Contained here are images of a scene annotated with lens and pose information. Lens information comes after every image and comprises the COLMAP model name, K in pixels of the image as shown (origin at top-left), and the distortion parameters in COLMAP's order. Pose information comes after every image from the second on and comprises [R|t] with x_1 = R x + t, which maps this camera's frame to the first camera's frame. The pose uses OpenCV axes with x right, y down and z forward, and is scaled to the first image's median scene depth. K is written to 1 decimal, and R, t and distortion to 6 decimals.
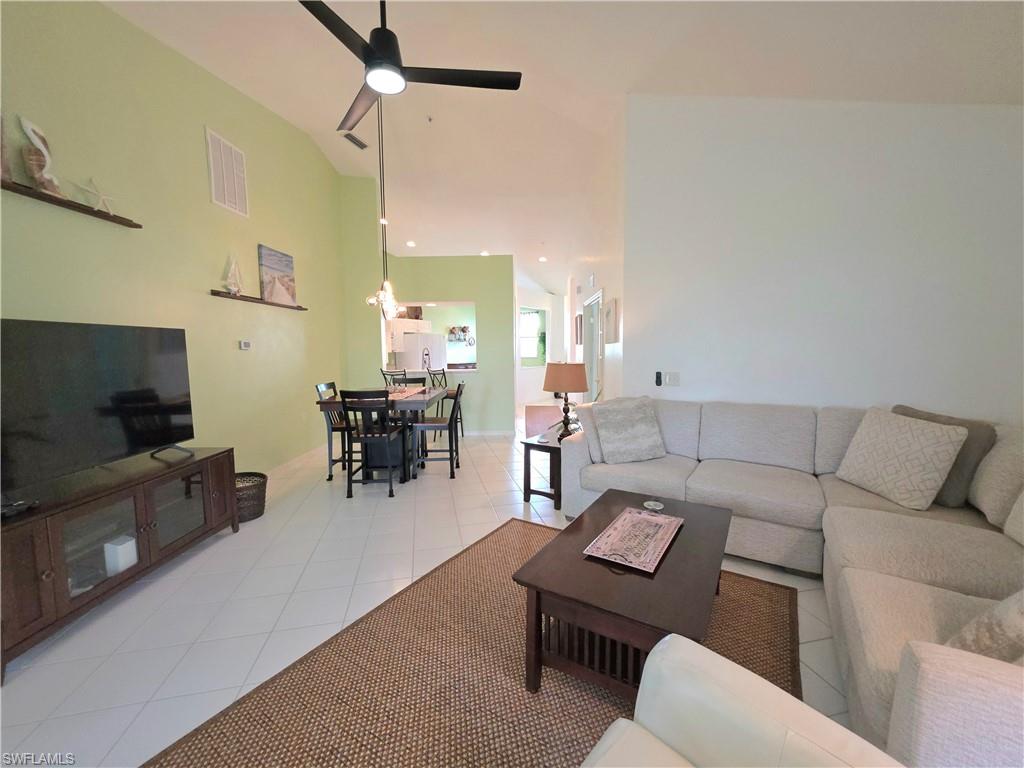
lens RADIAL K [[408.8, 0, 512.0], [0, 408.8, 384.0], [0, 0, 1]] dist [0.000117, 0.000037]
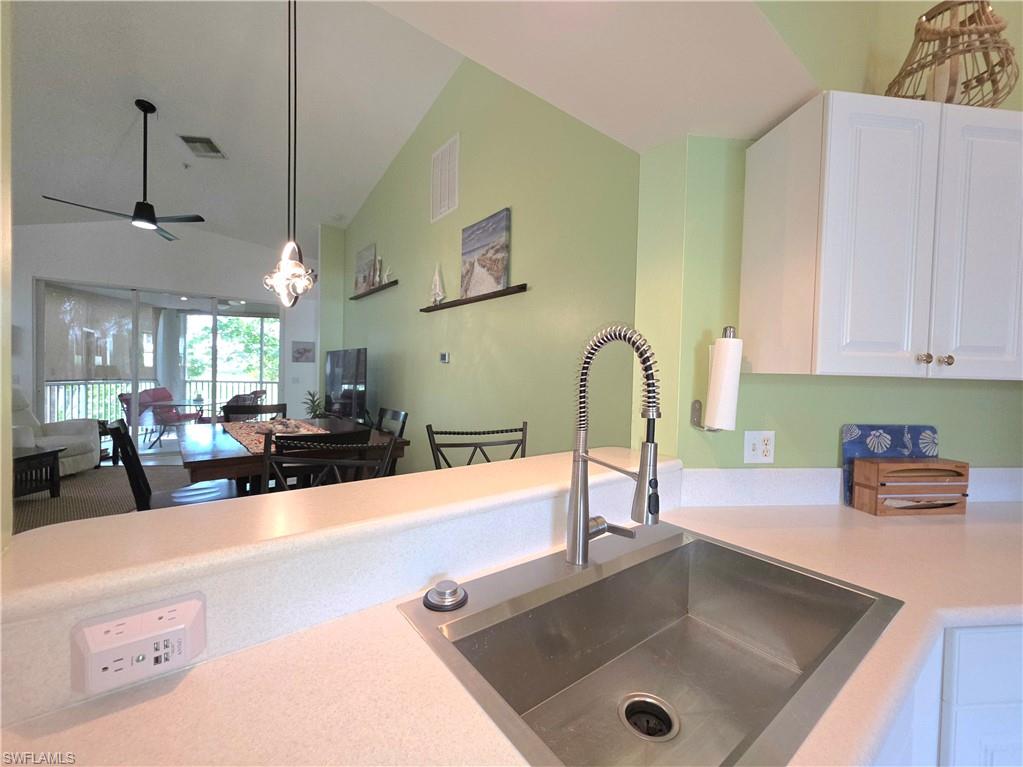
lens RADIAL K [[416.0, 0, 511.5], [0, 416.0, 383.5], [0, 0, 1]] dist [-0.001347, -0.000118]
pose [[-0.767269, 0.009826, -0.641251, -0.194575], [-0.070763, 0.992480, 0.099877, -0.153838], [0.637410, 0.122010, -0.760804, 1.974245]]
